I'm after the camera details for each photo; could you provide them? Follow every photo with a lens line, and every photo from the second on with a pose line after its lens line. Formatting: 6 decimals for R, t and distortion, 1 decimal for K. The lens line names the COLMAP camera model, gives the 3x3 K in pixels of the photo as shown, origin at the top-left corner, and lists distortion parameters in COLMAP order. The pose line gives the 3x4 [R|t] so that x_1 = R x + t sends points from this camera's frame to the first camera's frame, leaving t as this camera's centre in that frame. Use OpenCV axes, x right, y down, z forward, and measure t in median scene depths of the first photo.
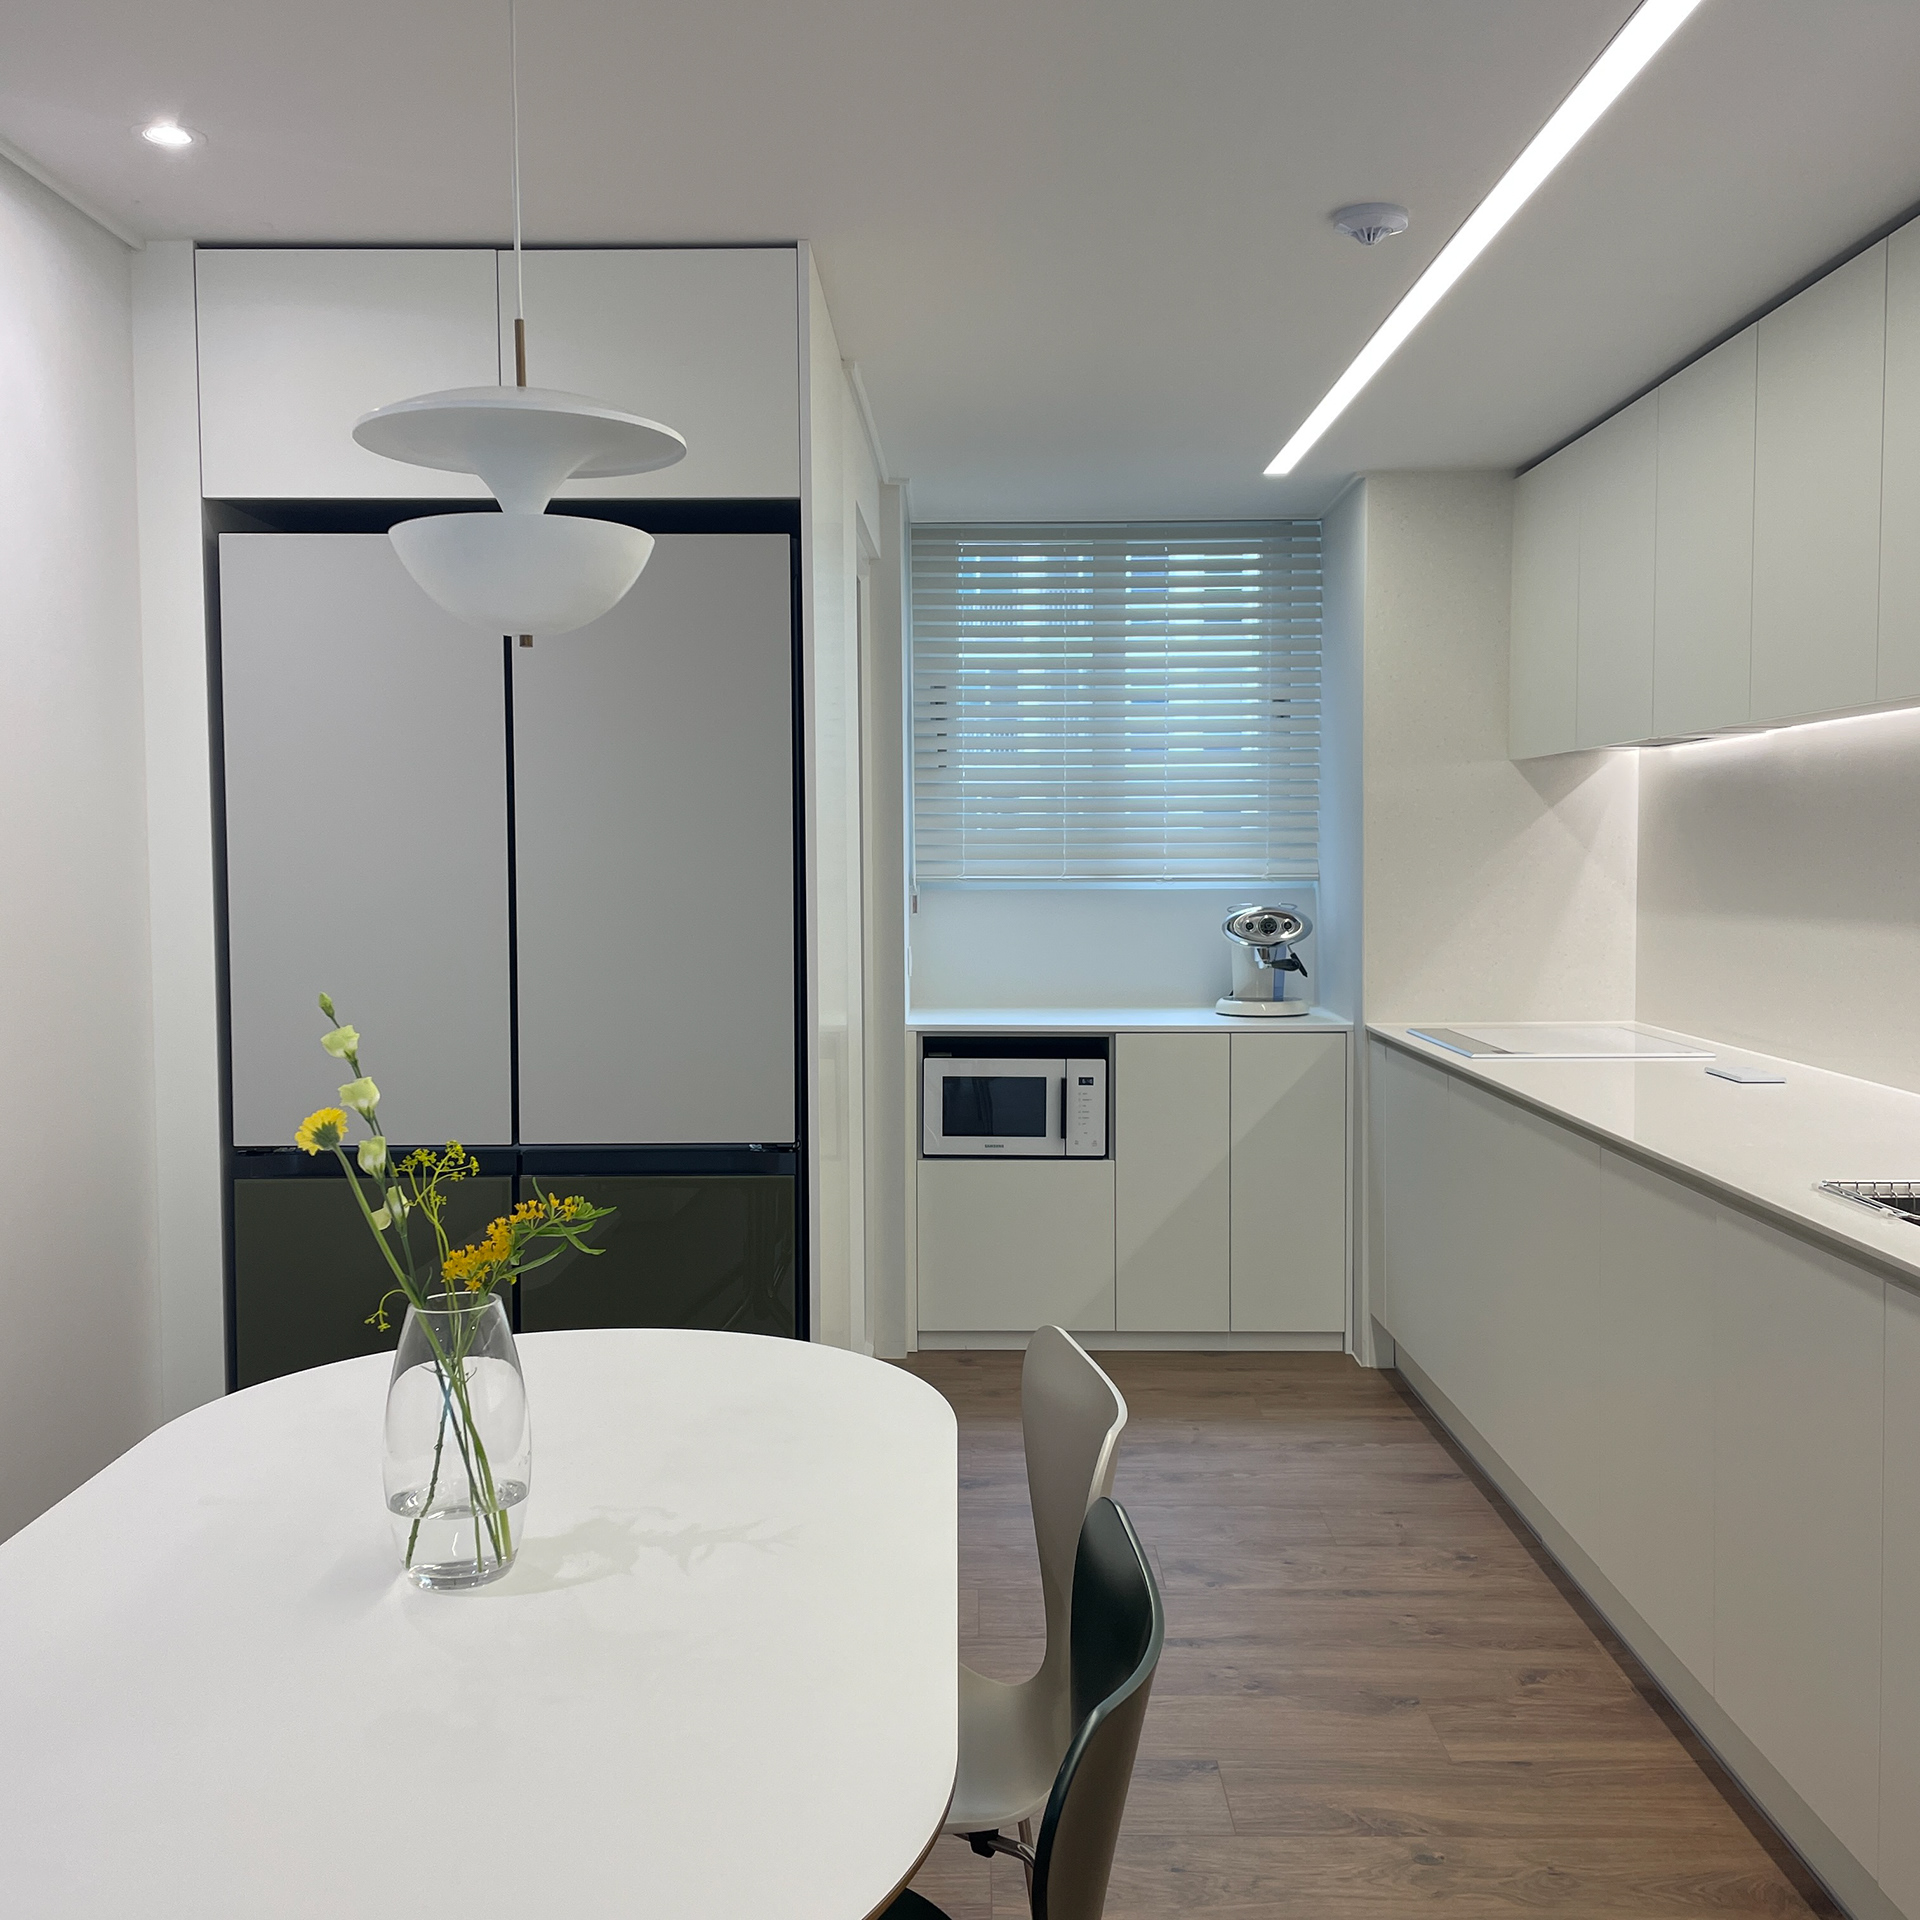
lens RADIAL K [[1930.2, 0, 960.0], [0, 1930.2, 960.0], [0, 0, 1]] dist [0.153157, -0.317580]
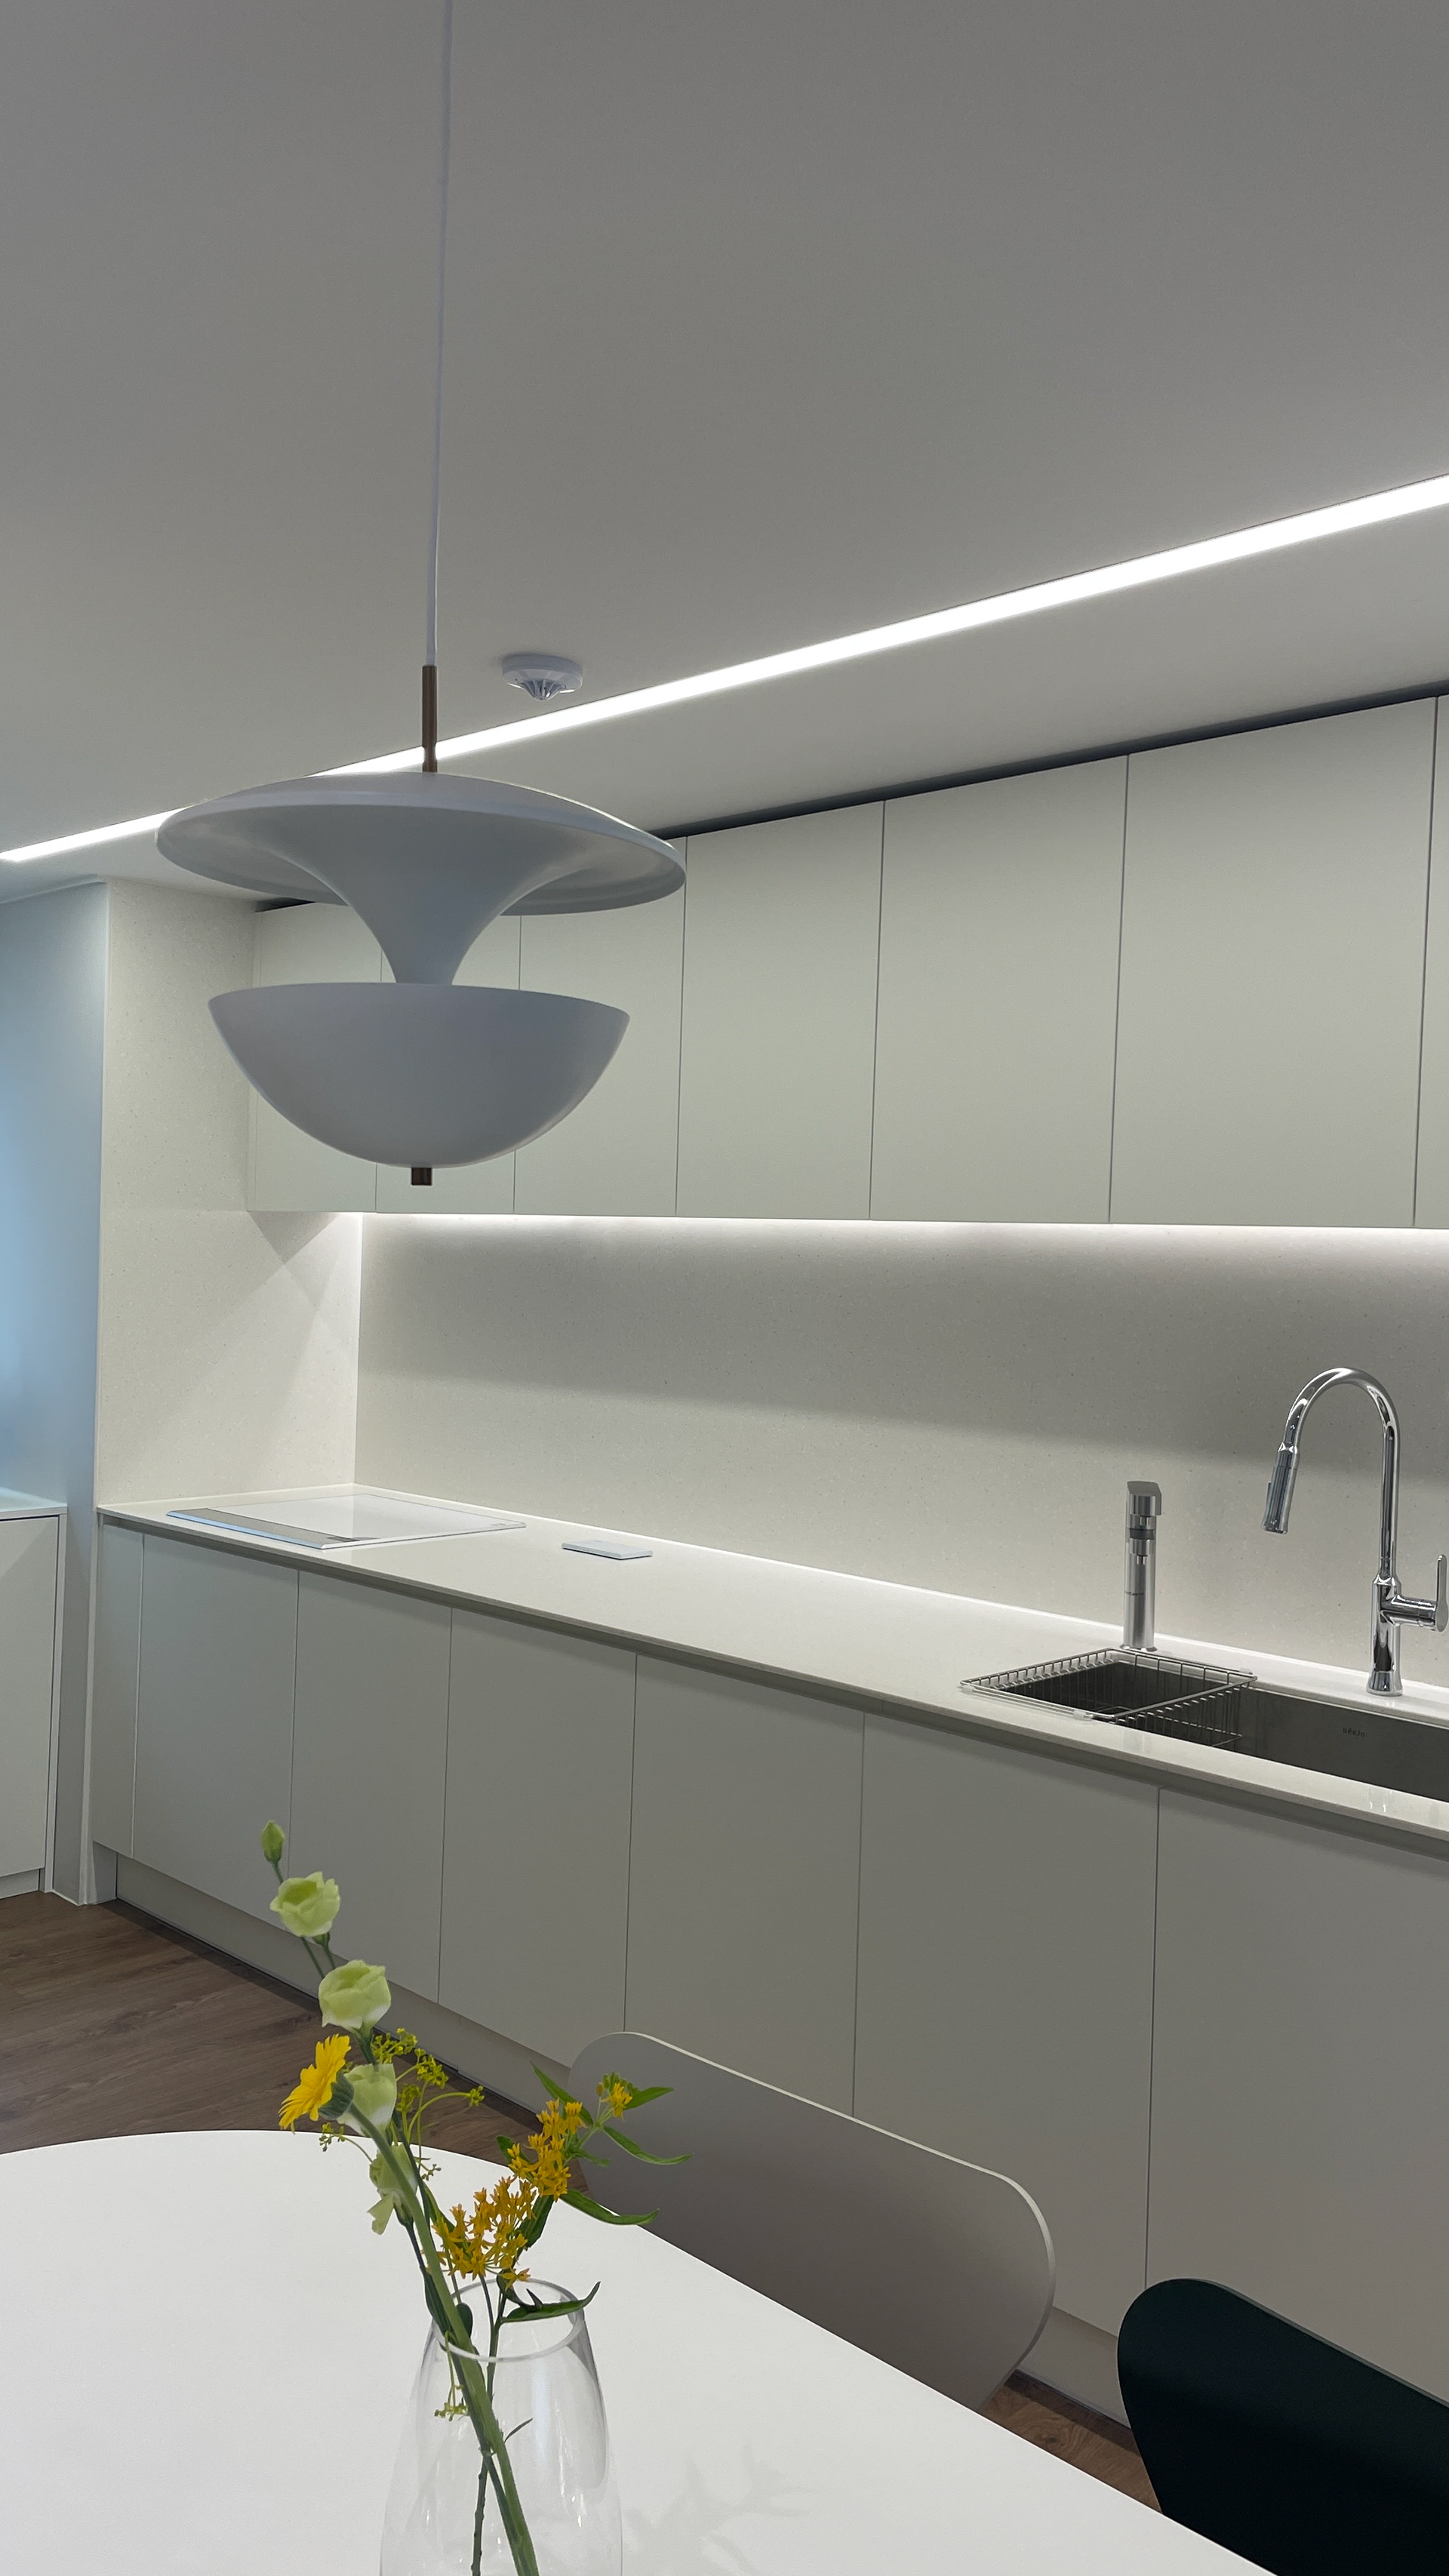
lens RADIAL K [[1953.8, 0, 724.5], [0, 1953.8, 1288.0], [0, 0, 1]] dist [0.074366, -0.086859]
pose [[0.702435, 0.011262, 0.711659, -0.239730], [0.008047, 0.999685, -0.023762, -0.044986], [-0.711702, 0.022418, 0.702123, 0.198372]]
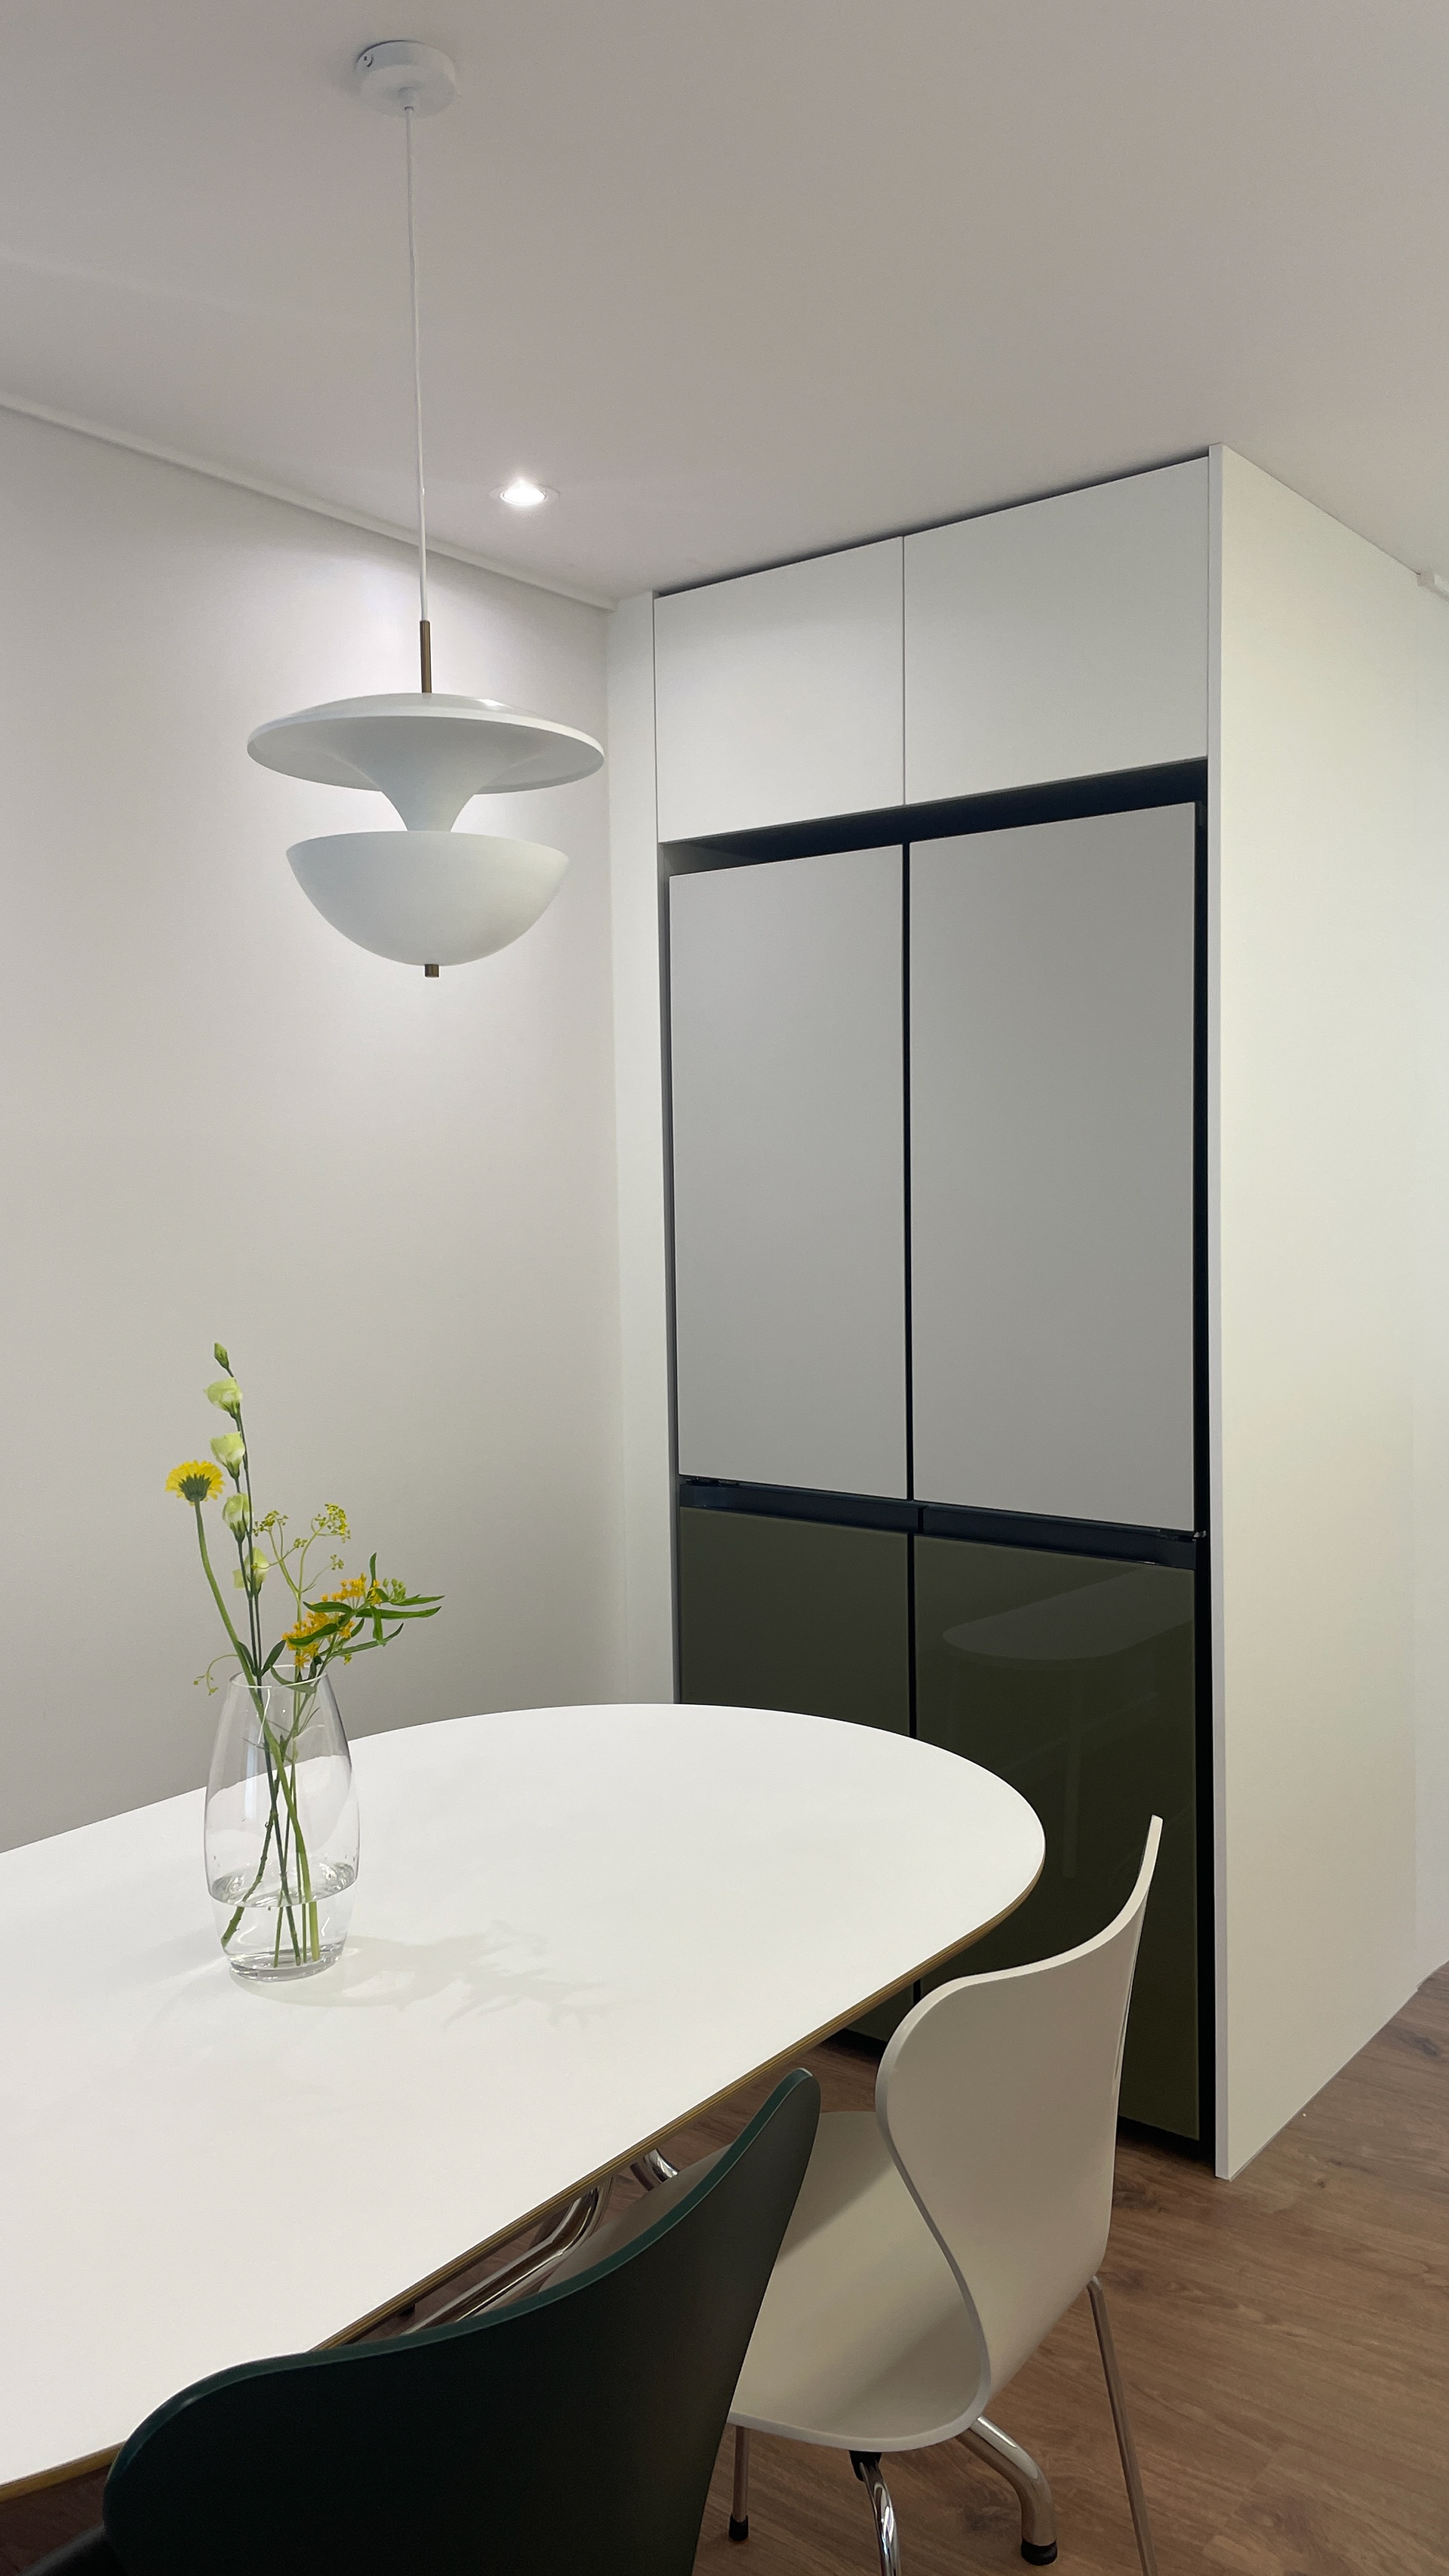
lens RADIAL K [[1953.8, 0, 724.5], [0, 1953.8, 1288.0], [0, 0, 1]] dist [0.074366, -0.086859]
pose [[0.793814, 0.027040, -0.607559, 0.182307], [-0.023890, 0.999626, 0.013275, -0.011510], [0.607691, 0.003977, 0.794164, 0.140028]]
